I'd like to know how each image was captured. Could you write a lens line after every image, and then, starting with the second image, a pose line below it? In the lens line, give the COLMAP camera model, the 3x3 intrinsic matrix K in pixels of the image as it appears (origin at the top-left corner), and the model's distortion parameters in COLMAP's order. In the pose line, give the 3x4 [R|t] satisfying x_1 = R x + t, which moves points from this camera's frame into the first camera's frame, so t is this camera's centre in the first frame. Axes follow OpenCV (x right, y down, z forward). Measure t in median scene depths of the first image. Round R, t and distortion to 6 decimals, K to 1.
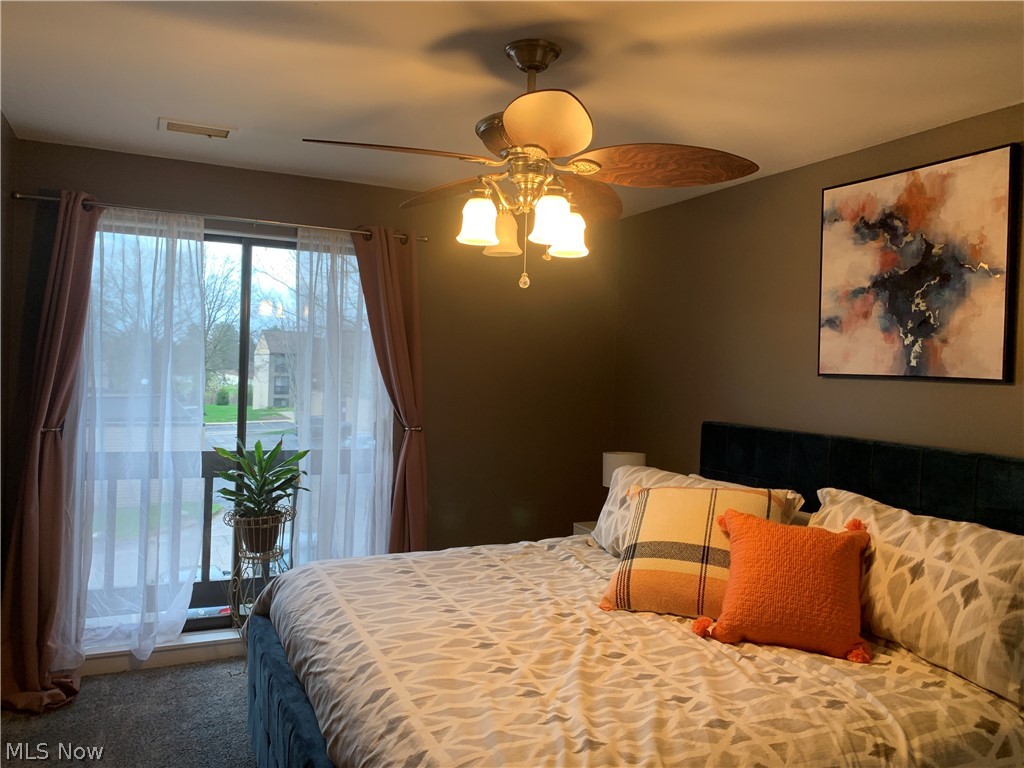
lens RADIAL K [[778.3, 0, 508.9], [0, 778.3, 377.4], [0, 0, 1]] dist [0.015958, -0.014211]
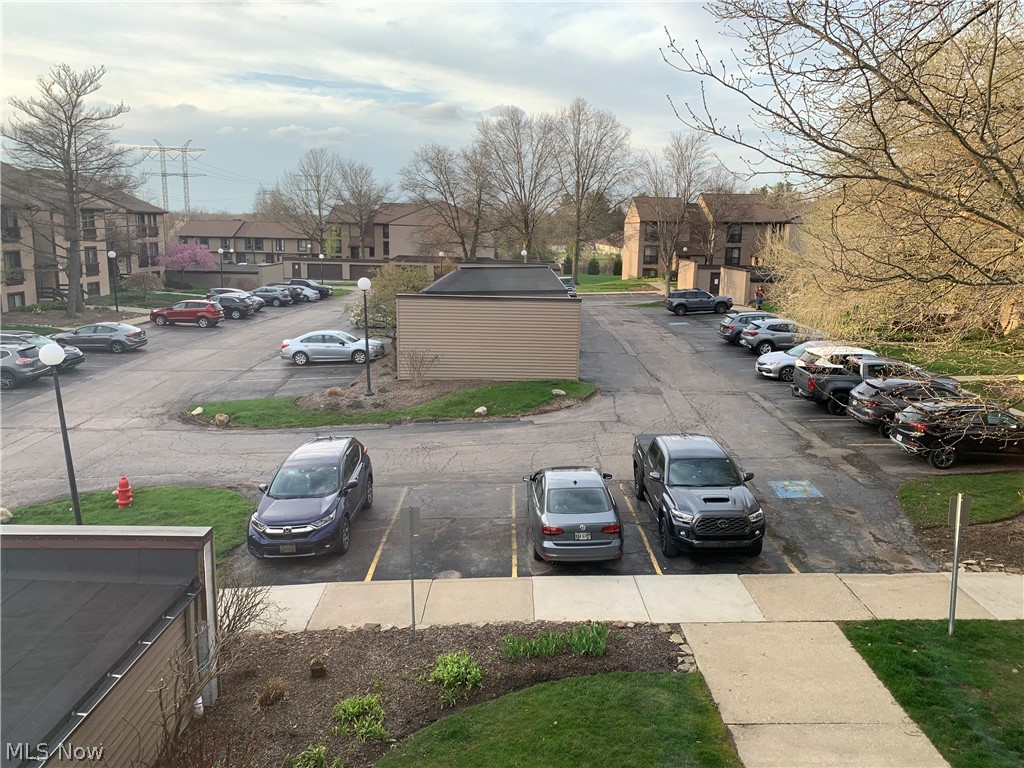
lens RADIAL K [[778.3, 0, 511.5], [0, 778.3, 385.3], [0, 0, 1]] dist [0.015958, -0.014211]
pose [[0.899888, 0.069345, -0.430573, -0.035781], [0.007780, 0.984569, 0.174826, -0.001846], [0.436051, -0.160674, 0.885462, 0.070819]]
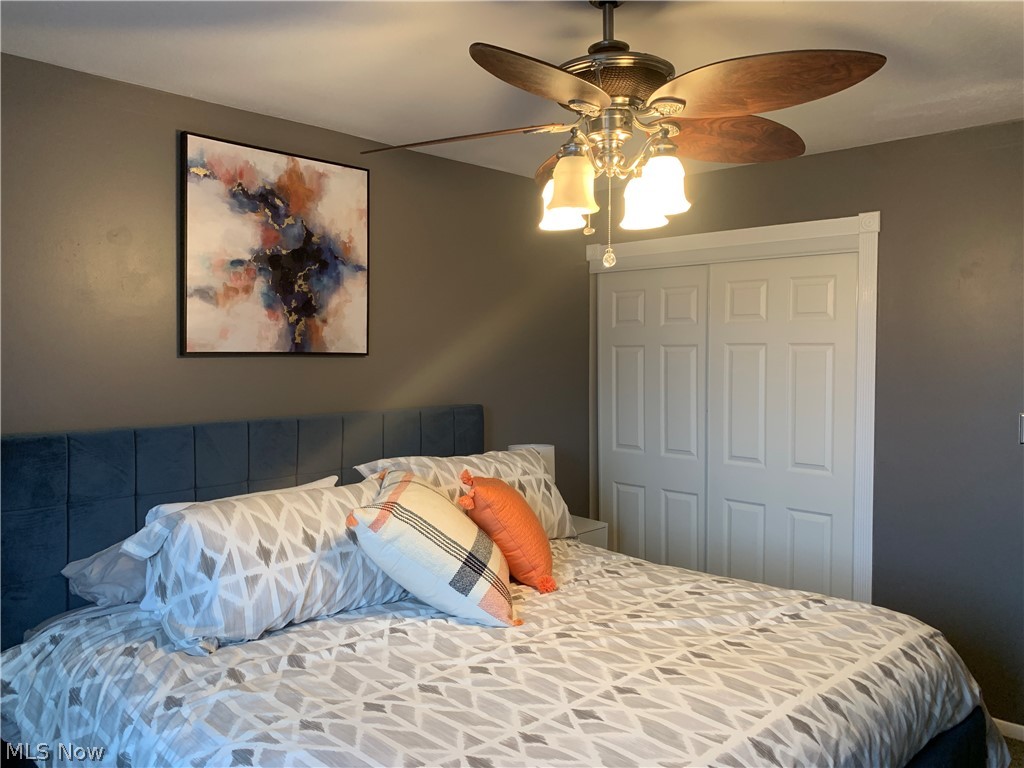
lens RADIAL K [[778.3, 0, 505.7], [0, 778.3, 370.8], [0, 0, 1]] dist [0.015958, -0.014211]
pose [[-0.344759, -0.055018, 0.937077, -0.607008], [-0.001026, 0.998302, 0.058236, -0.040732], [-0.938691, 0.019116, -0.344230, 1.148271]]
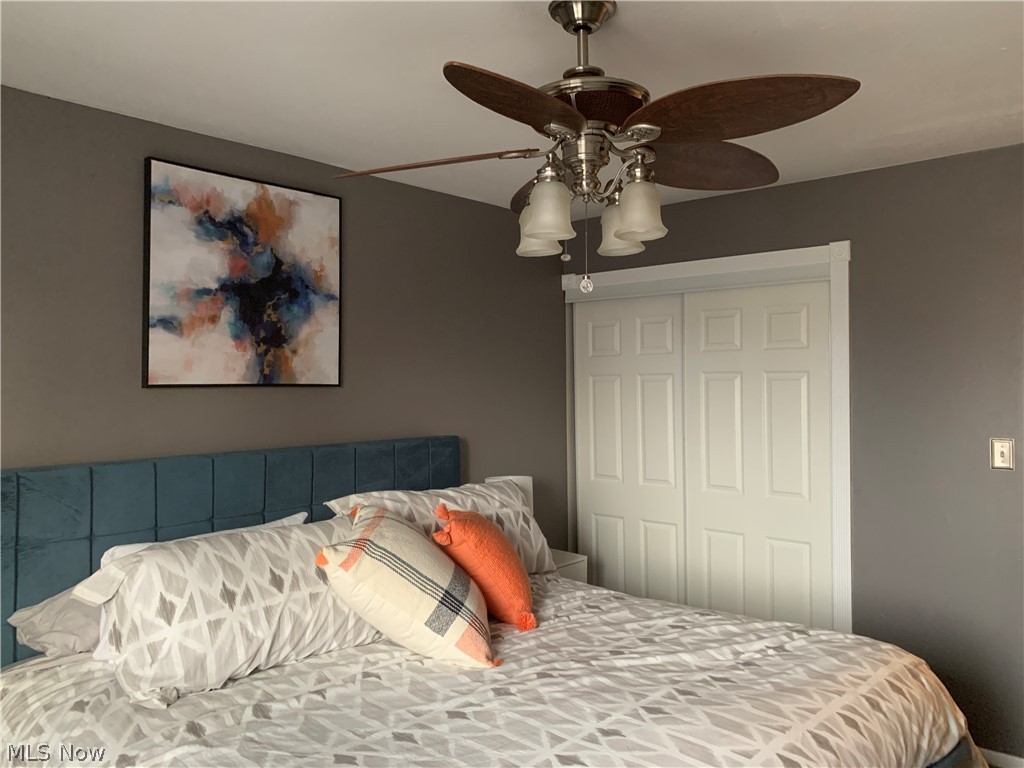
lens RADIAL K [[778.3, 0, 520.5], [0, 778.3, 368.5], [0, 0, 1]] dist [0.015958, -0.014211]
pose [[-0.392878, -0.012058, 0.919512, -0.588594], [0.005271, 0.999868, 0.015364, -0.037924], [-0.919576, 0.010883, -0.392763, 1.143421]]
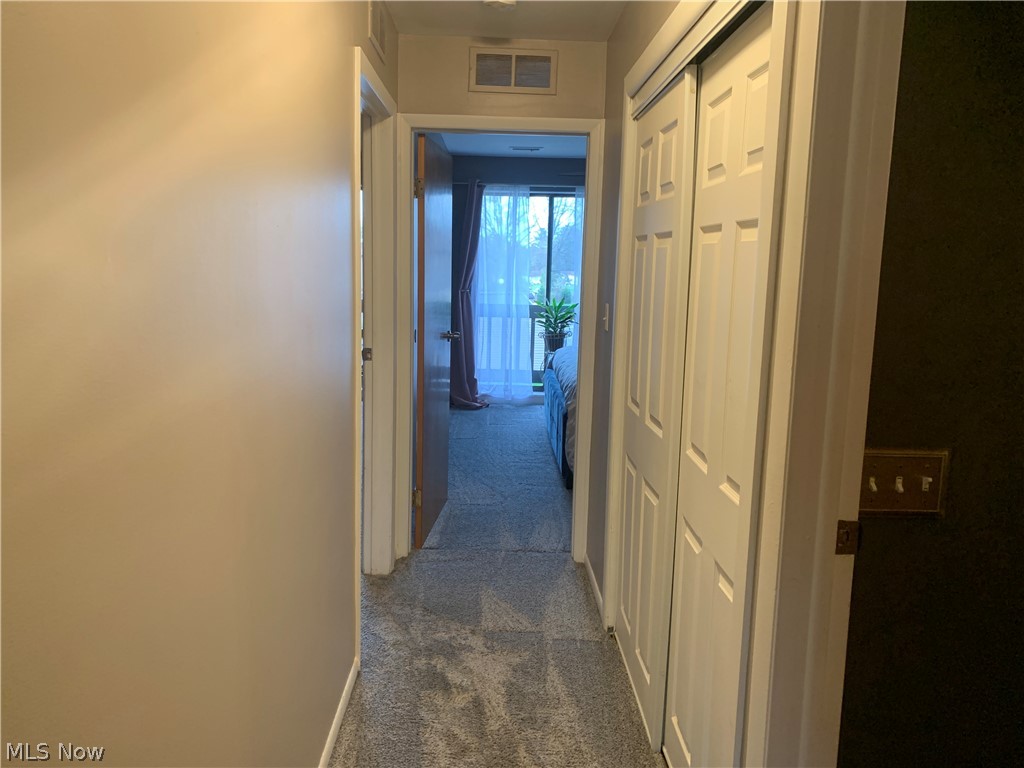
lens RADIAL K [[778.3, 0, 511.8], [0, 778.3, 382.6], [0, 0, 1]] dist [0.015958, -0.014211]
pose [[0.911773, 0.047257, -0.407967, 0.297609], [0.007531, 0.991267, 0.131653, 0.024817], [0.410626, -0.123110, 0.903454, -0.650573]]
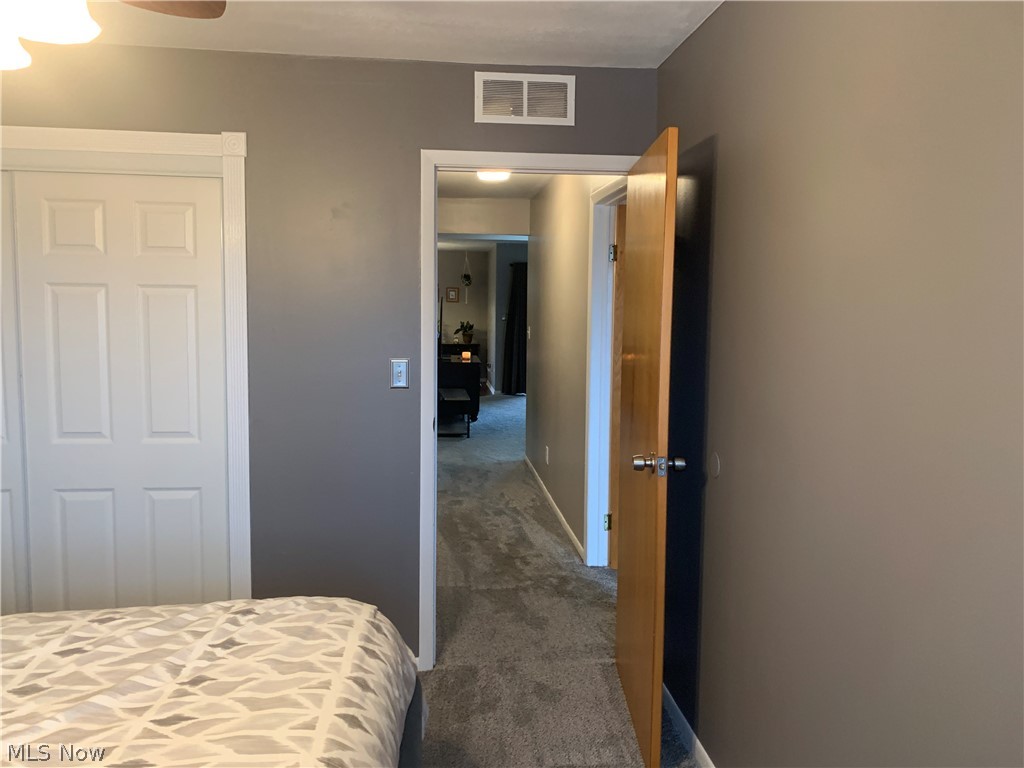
lens RADIAL K [[778.3, 0, 522.4], [0, 778.3, 376.2], [0, 0, 1]] dist [0.015958, -0.014211]
pose [[-0.945219, -0.073914, 0.317958, -0.366317], [-0.038067, 0.992341, 0.117518, -0.031396], [-0.324209, 0.098977, -0.940793, 1.077741]]
